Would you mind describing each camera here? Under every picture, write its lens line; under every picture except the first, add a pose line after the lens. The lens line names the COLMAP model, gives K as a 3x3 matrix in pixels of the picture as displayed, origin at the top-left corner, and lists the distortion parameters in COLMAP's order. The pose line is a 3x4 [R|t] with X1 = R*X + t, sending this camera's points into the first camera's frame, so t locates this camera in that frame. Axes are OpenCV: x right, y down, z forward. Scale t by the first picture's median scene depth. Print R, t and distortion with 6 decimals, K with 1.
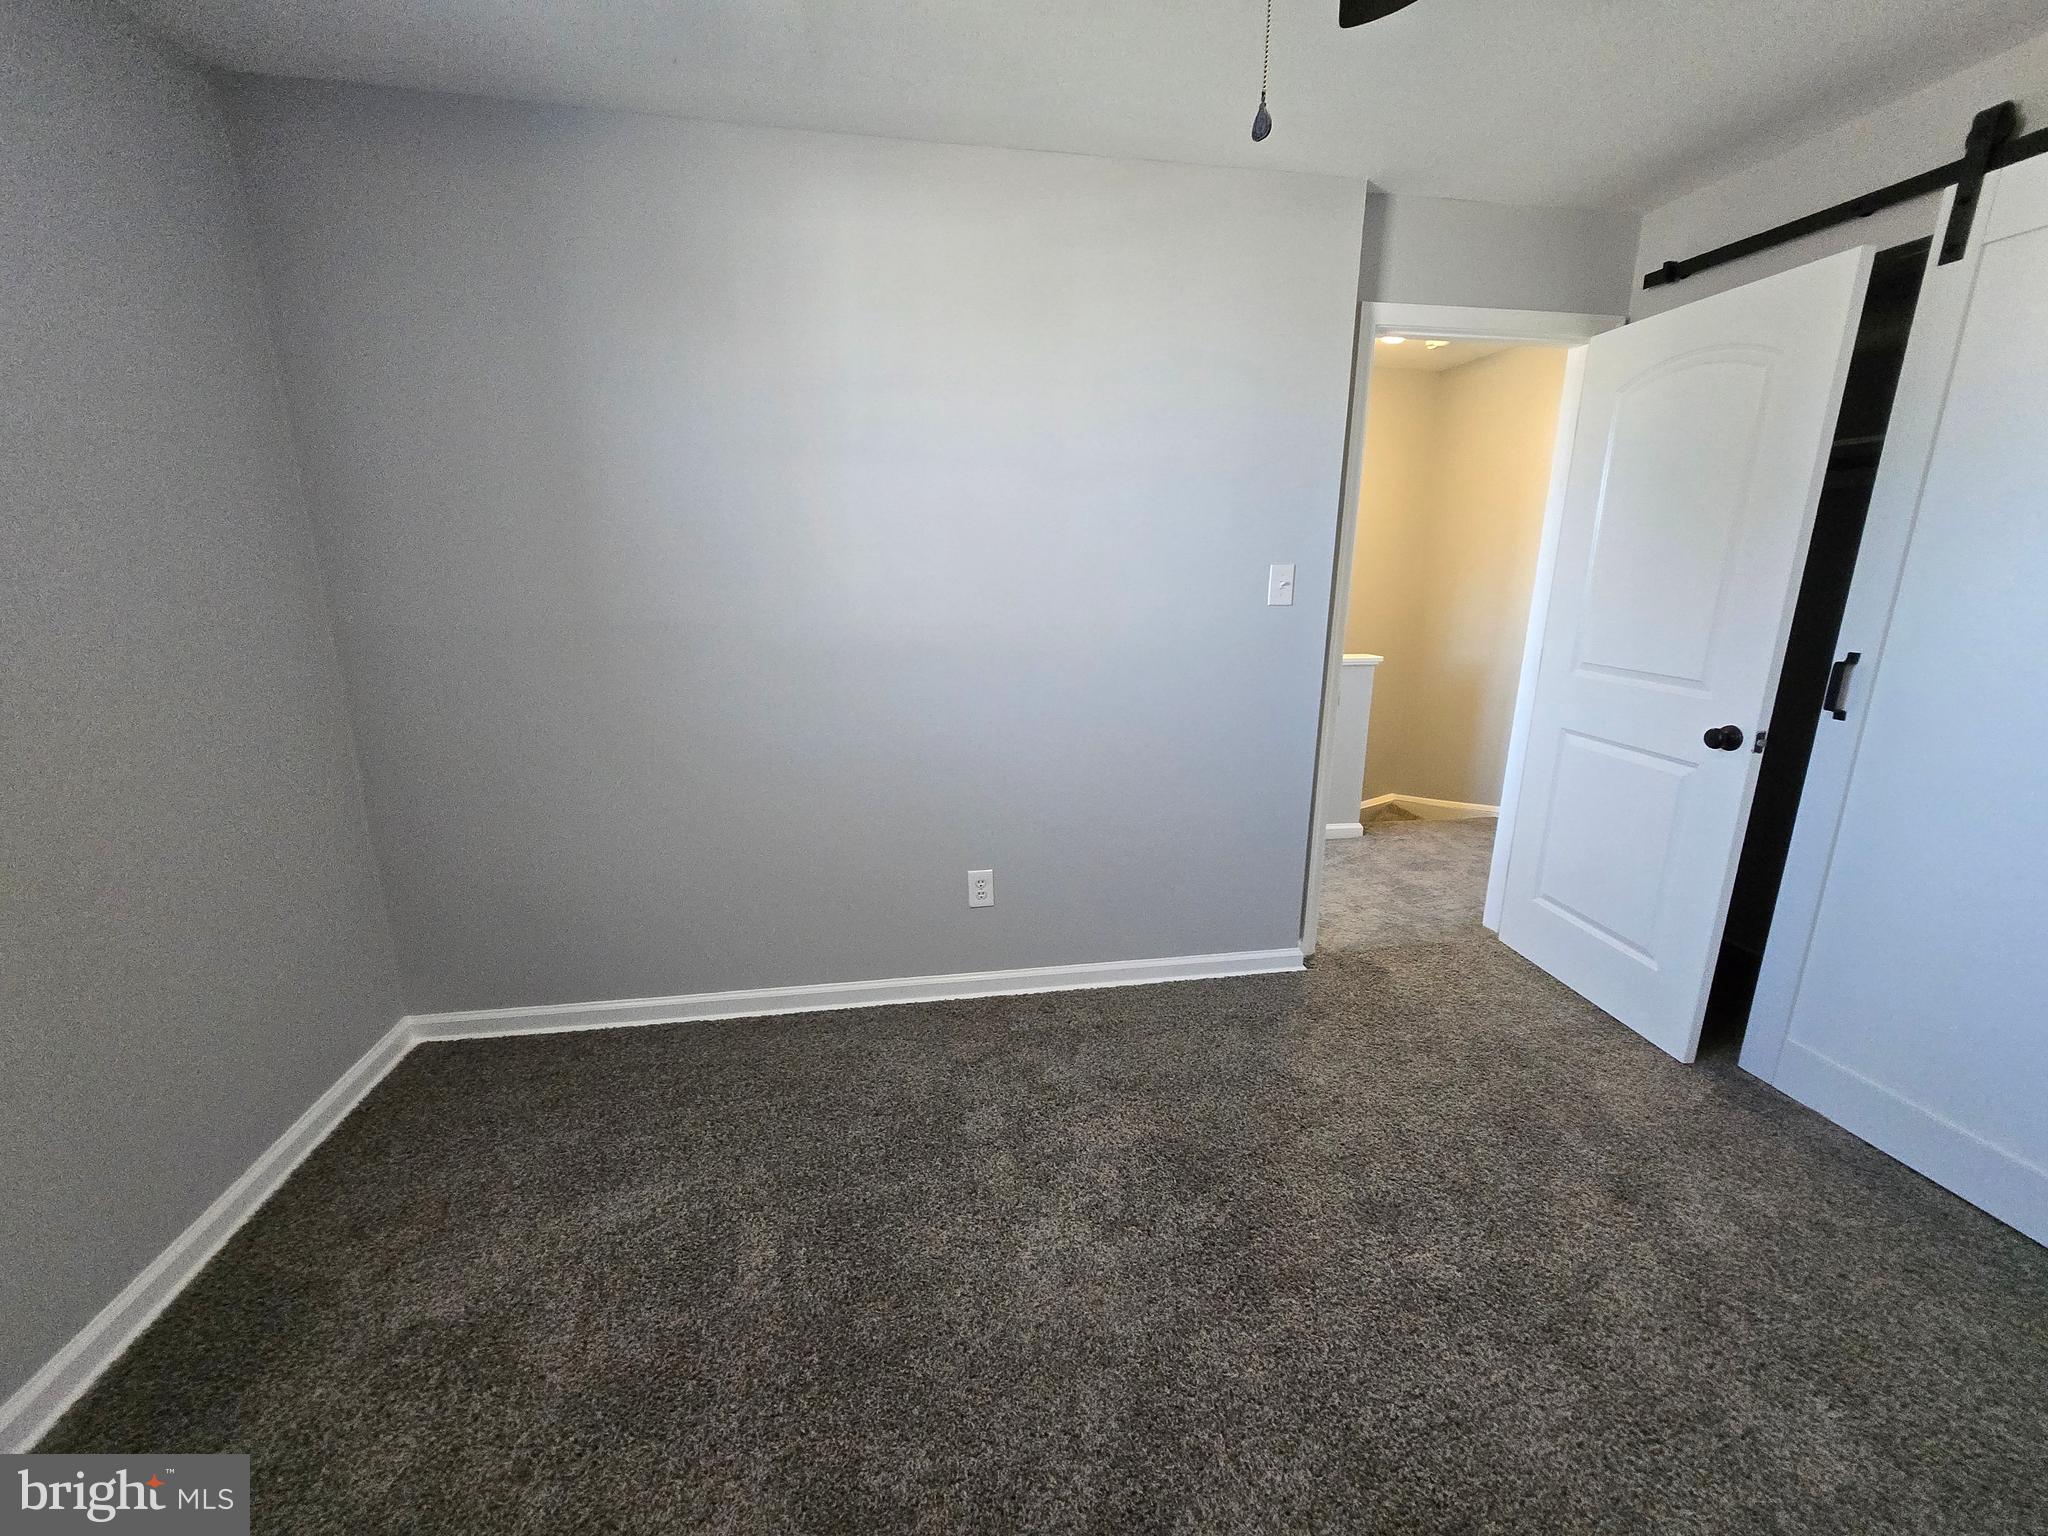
lens RADIAL K [[812.9, 0, 1024.3], [0, 812.9, 758.0], [0, 0, 1]] dist [0.007941, -0.002761]
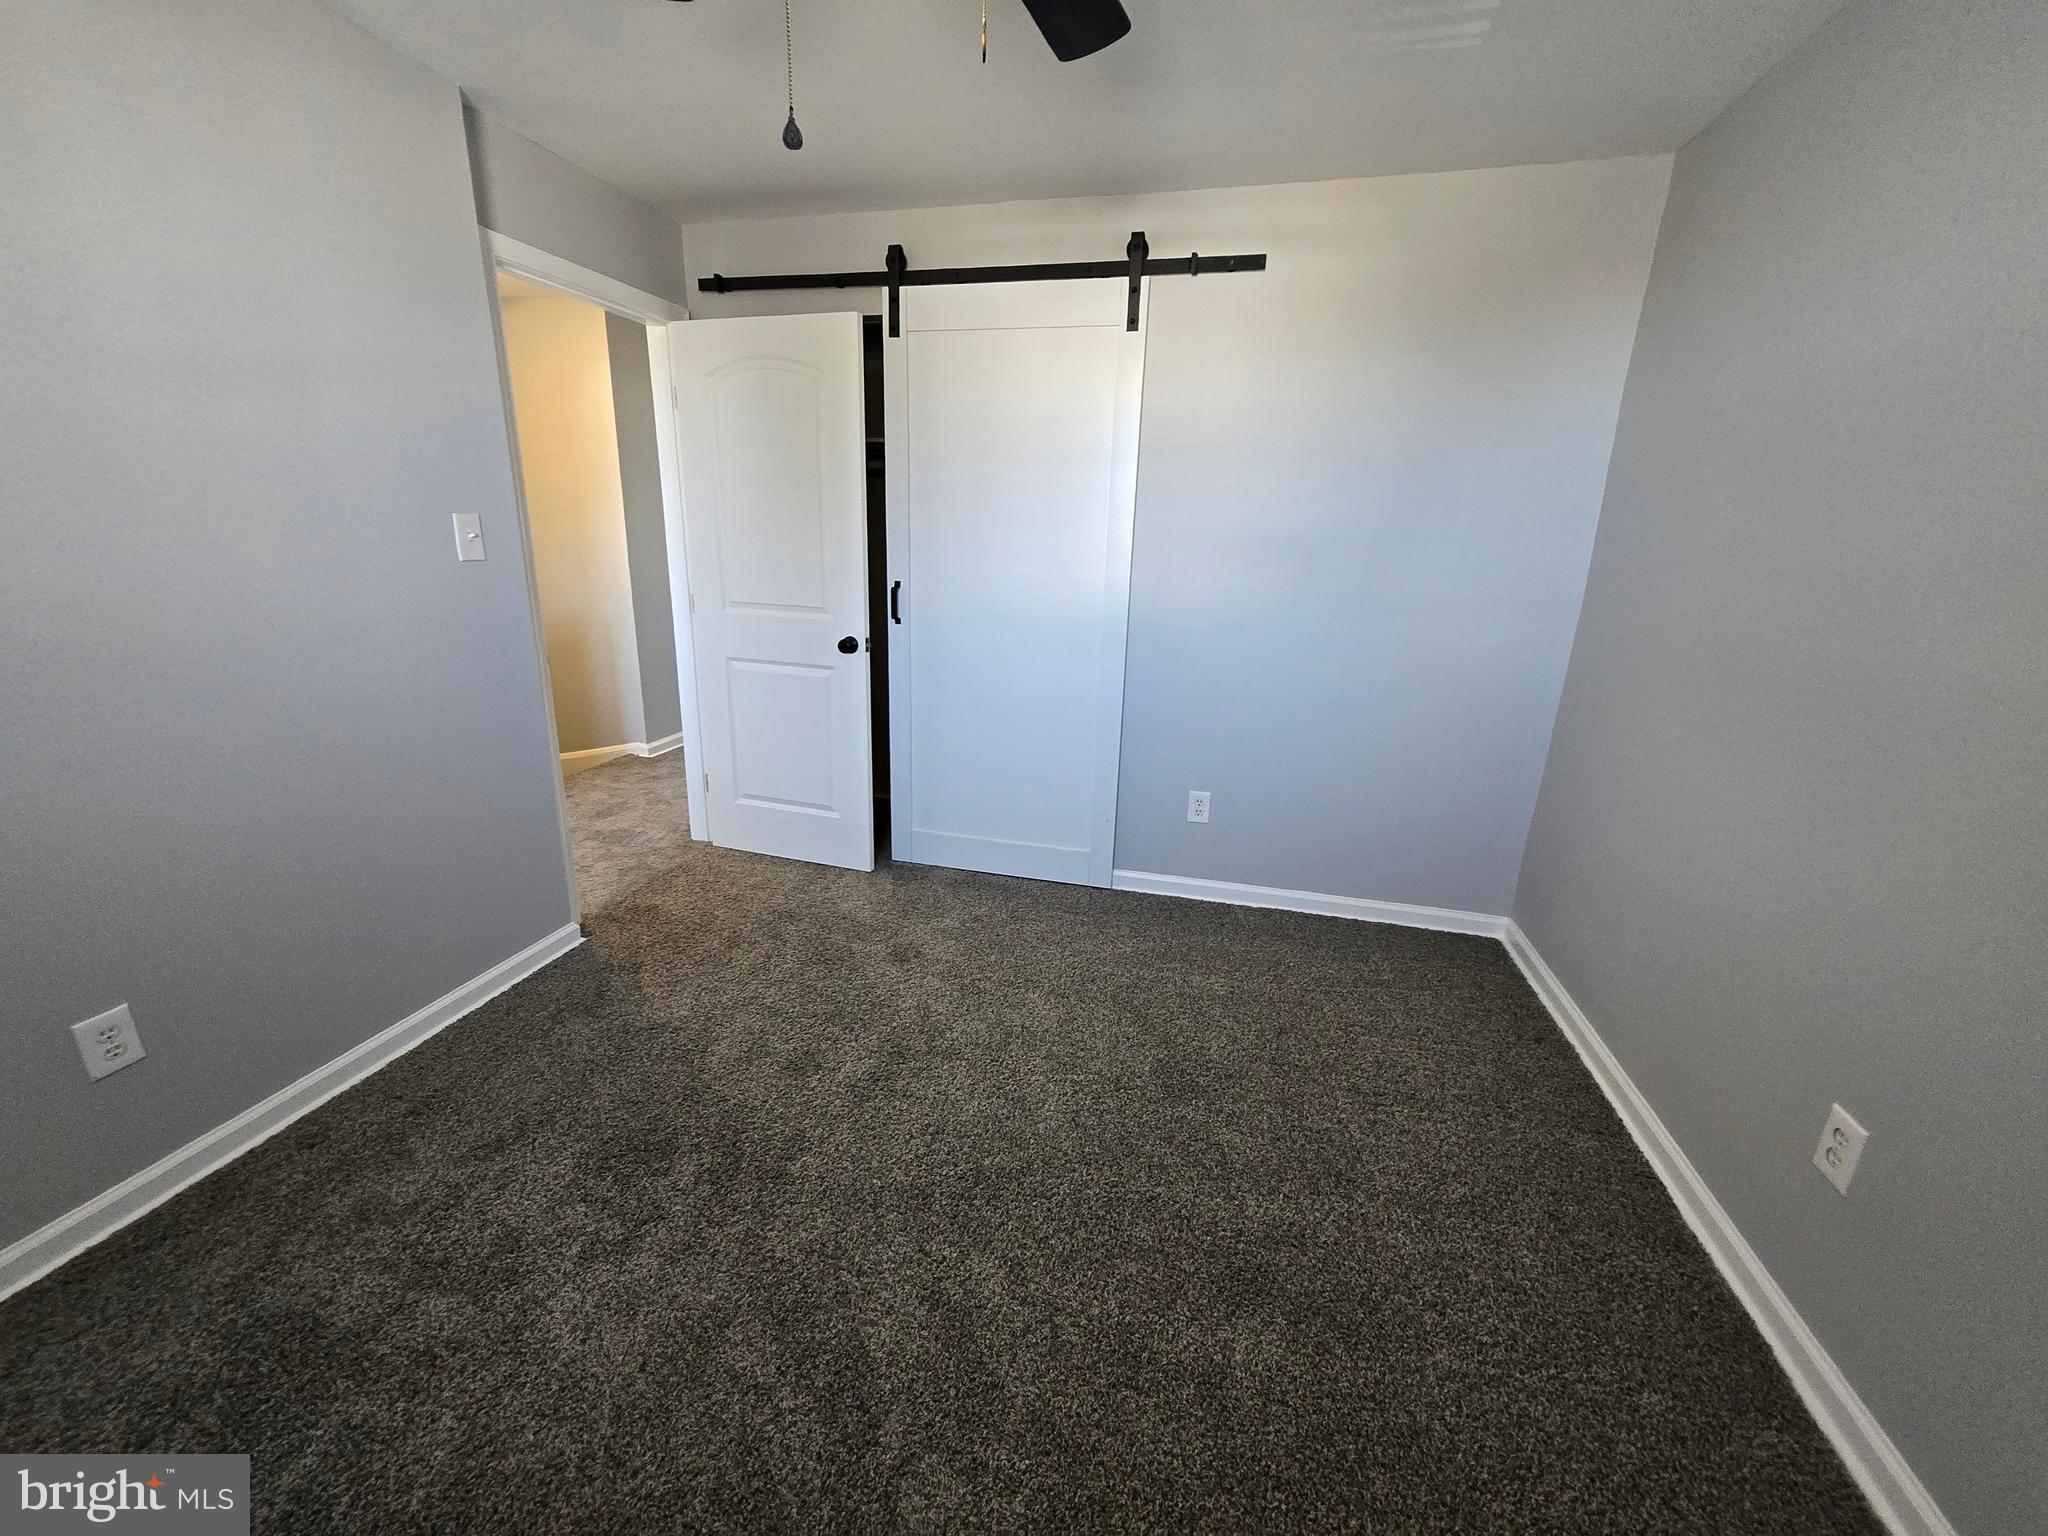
lens RADIAL K [[812.9, 0, 1020.0], [0, 812.9, 764.7], [0, 0, 1]] dist [0.007941, -0.002761]
pose [[0.400332, -0.250038, 0.881598, -0.311278], [0.191973, 0.963590, 0.186118, -0.027958], [-0.896036, 0.094734, 0.433756, 0.113699]]
